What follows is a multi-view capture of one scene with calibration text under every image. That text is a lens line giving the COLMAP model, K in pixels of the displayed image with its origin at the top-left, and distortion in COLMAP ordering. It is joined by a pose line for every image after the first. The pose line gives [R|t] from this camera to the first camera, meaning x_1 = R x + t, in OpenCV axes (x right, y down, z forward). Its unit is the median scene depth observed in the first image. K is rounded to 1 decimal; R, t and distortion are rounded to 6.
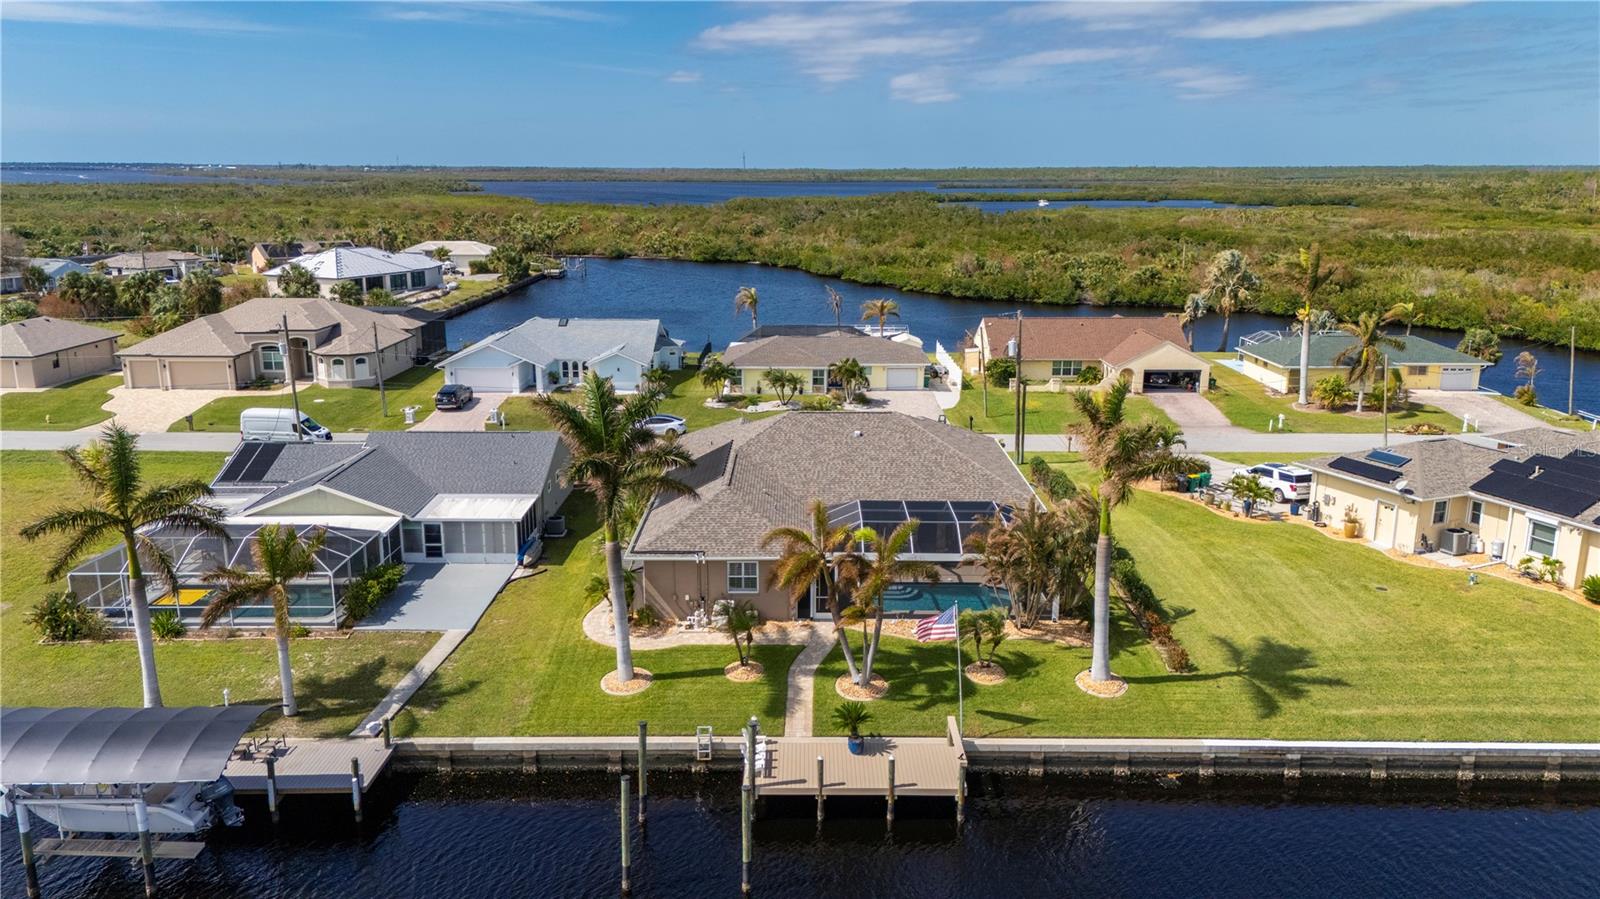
lens RADIAL K [[1166.2, 0, 809.5], [0, 1166.2, 450.1], [0, 0, 1]] dist [0.049077, -0.038156]
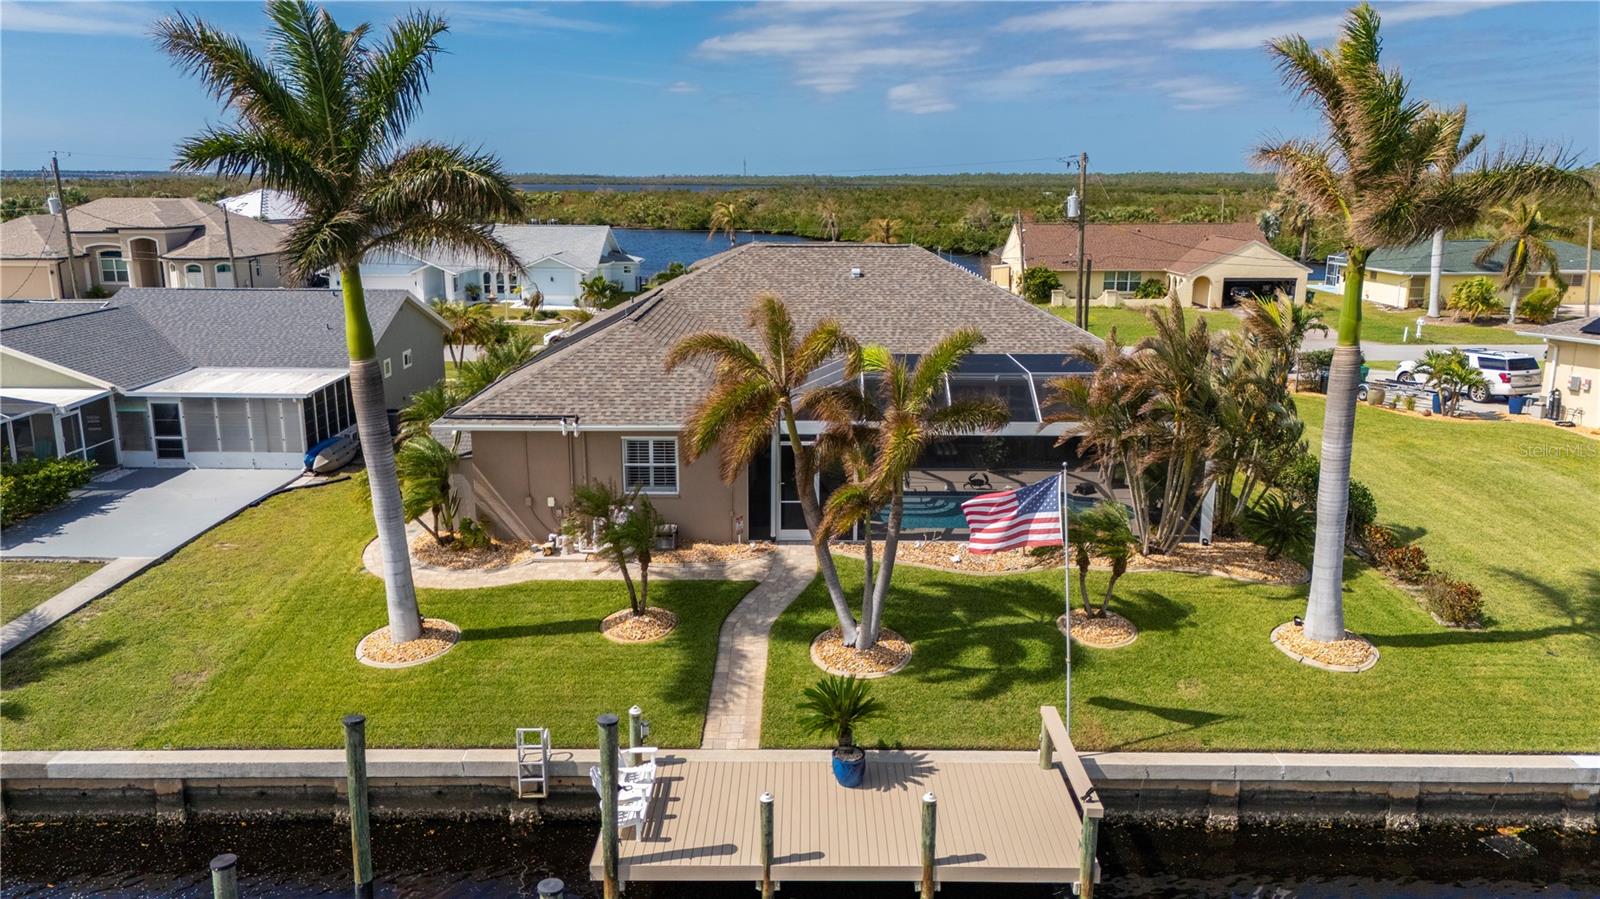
lens RADIAL K [[1166.2, 0, 802.6], [0, 1166.2, 454.4], [0, 0, 1]] dist [0.049077, -0.038156]
pose [[0.999974, -0.001242, -0.007093, 0.021225], [0.001209, 0.999988, -0.004643, 0.111141], [0.007098, 0.004634, 0.999964, 0.456265]]
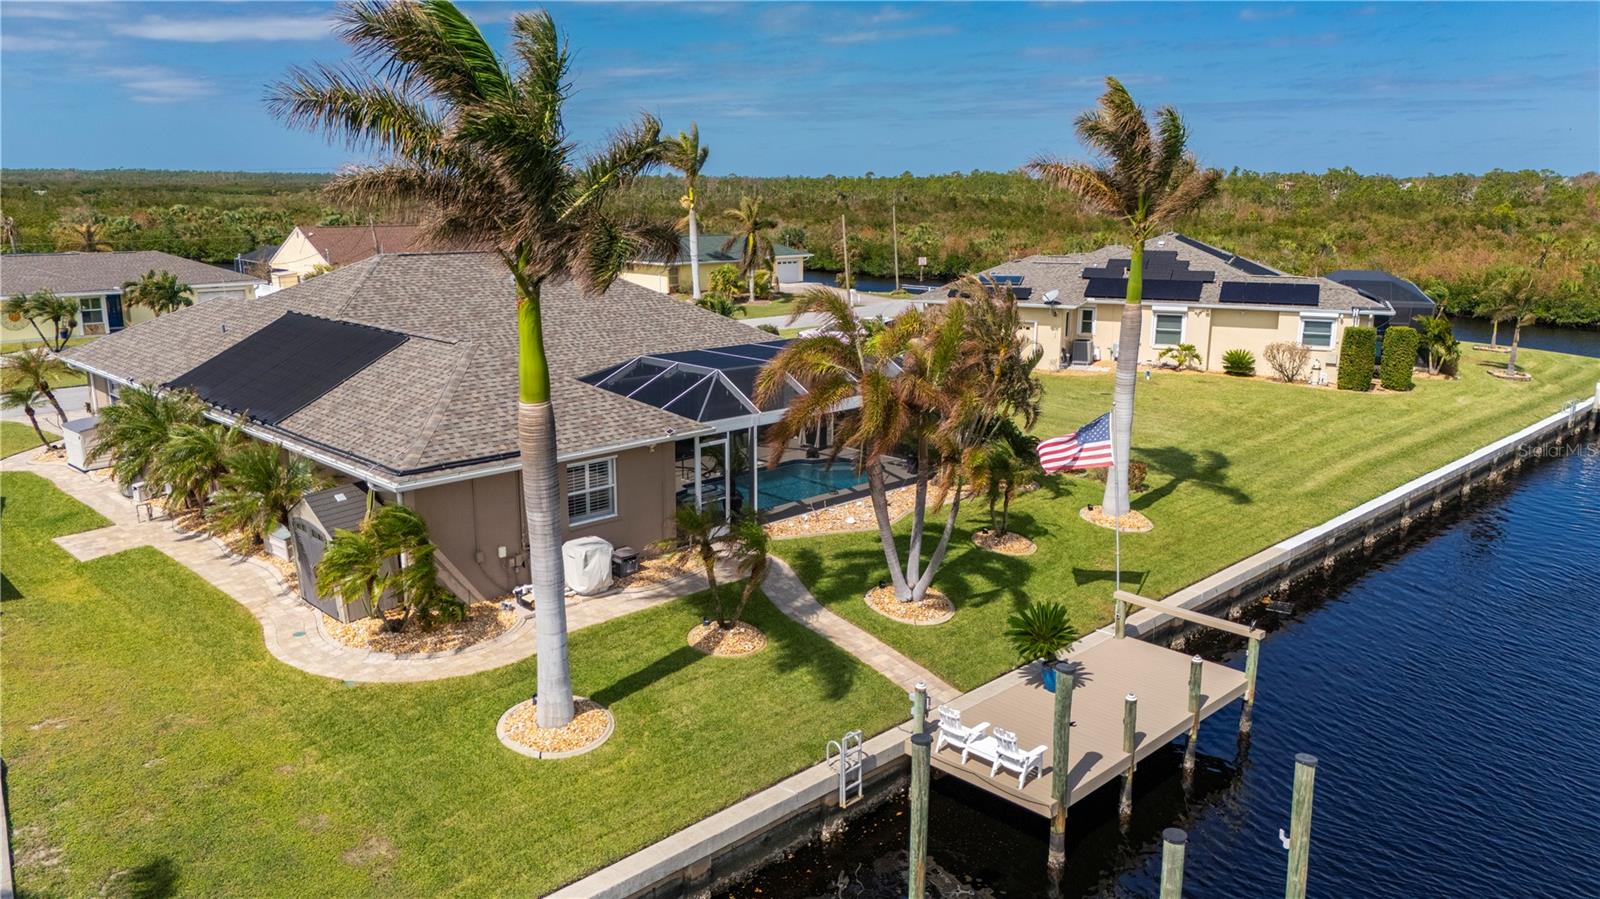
lens RADIAL K [[1166.2, 0, 809.8], [0, 1166.2, 450.2], [0, 0, 1]] dist [0.049077, -0.038156]
pose [[0.706111, -0.157397, 0.690387, -0.361471], [0.162684, 0.984962, 0.058165, 0.080230], [-0.689160, 0.071244, 0.721098, 0.575857]]
